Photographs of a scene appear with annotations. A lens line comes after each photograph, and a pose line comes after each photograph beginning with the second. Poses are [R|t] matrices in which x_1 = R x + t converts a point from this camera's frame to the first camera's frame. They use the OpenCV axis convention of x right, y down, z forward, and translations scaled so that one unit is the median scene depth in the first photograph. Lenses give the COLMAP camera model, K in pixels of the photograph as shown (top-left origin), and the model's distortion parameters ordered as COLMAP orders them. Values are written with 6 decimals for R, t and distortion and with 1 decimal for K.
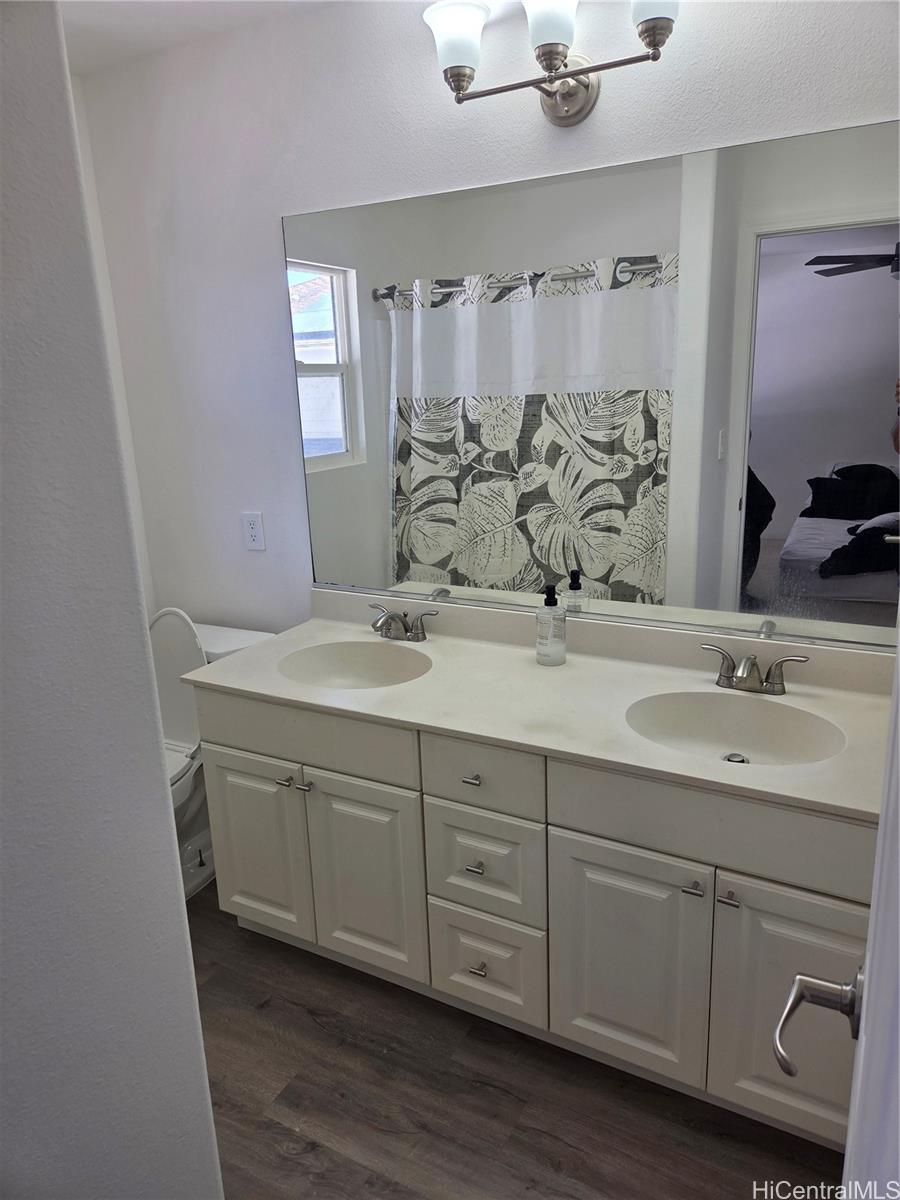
lens RADIAL K [[799.2, 0, 521.9], [0, 799.2, 599.3], [0, 0, 1]] dist [0.081079, -0.070718]
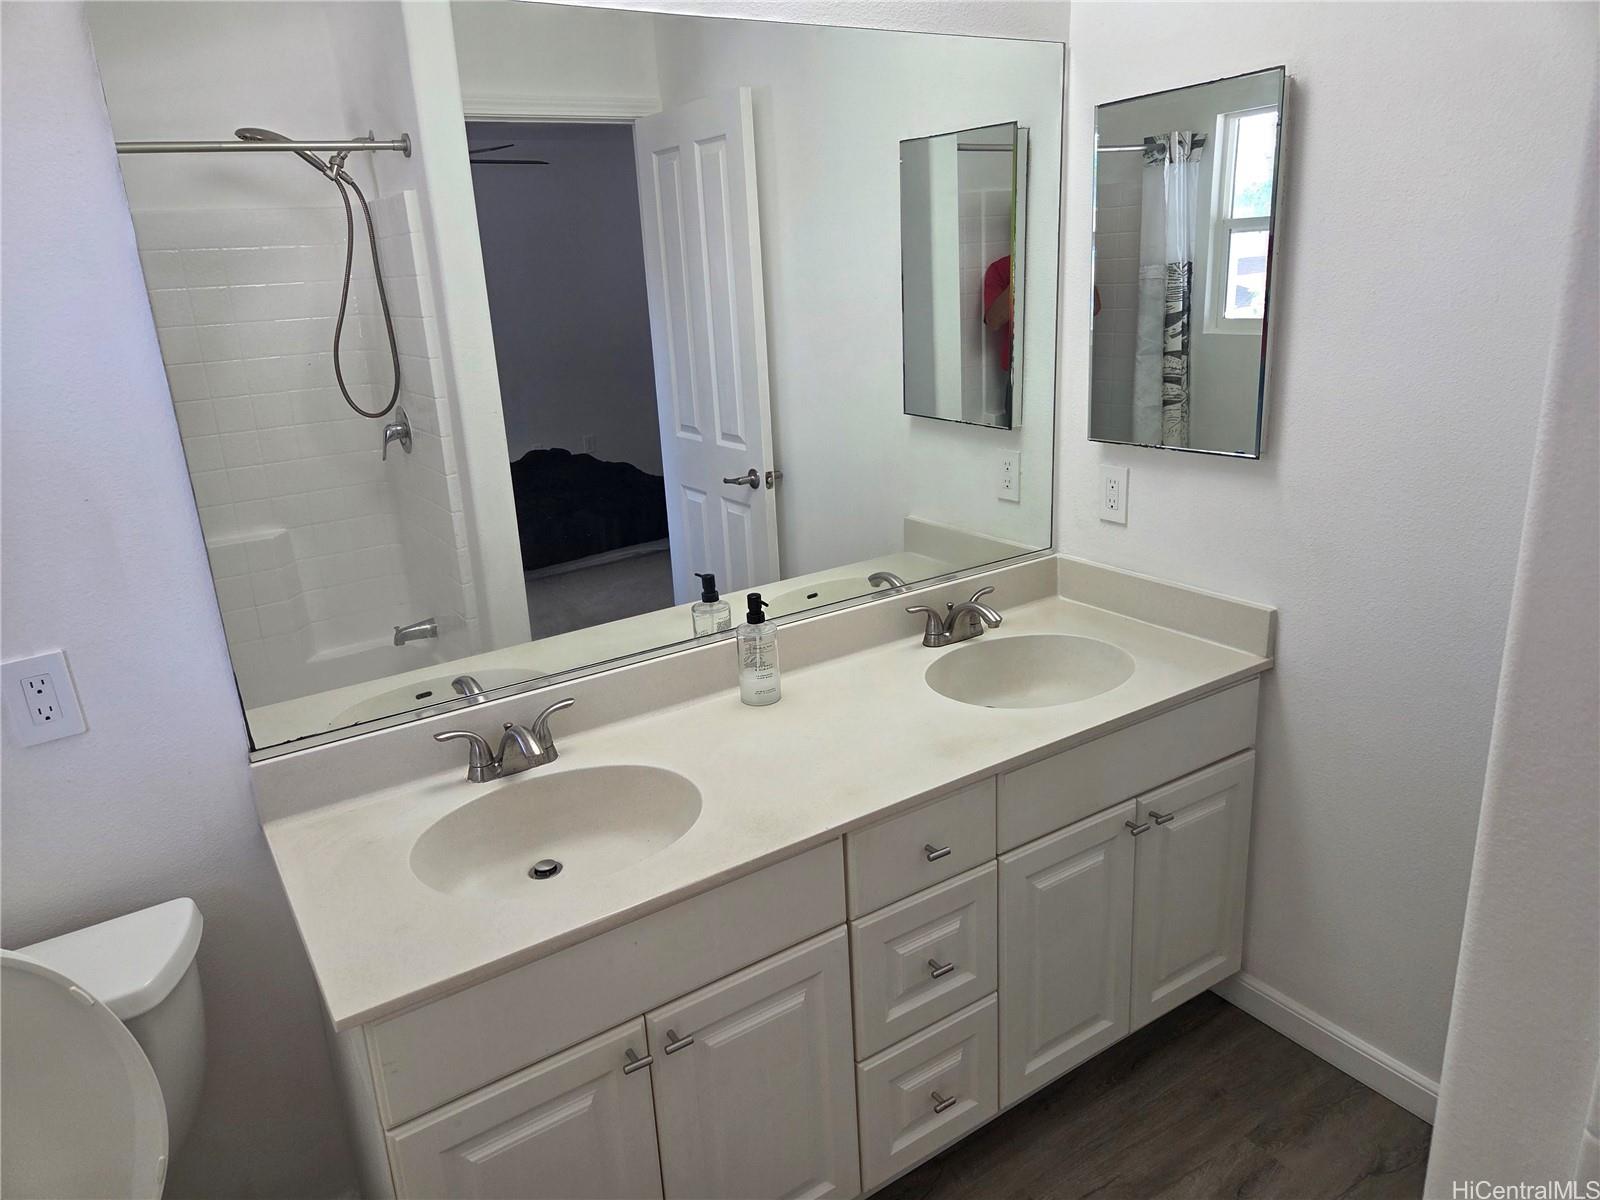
lens RADIAL K [[1065.6, 0, 795.8], [0, 1065.6, 603.3], [0, 0, 1]] dist [0.081079, -0.070718]
pose [[0.502972, -0.269240, 0.821297, -0.756702], [0.260559, 0.953268, 0.152934, -0.150386], [-0.824092, 0.137075, 0.549620, 0.475978]]
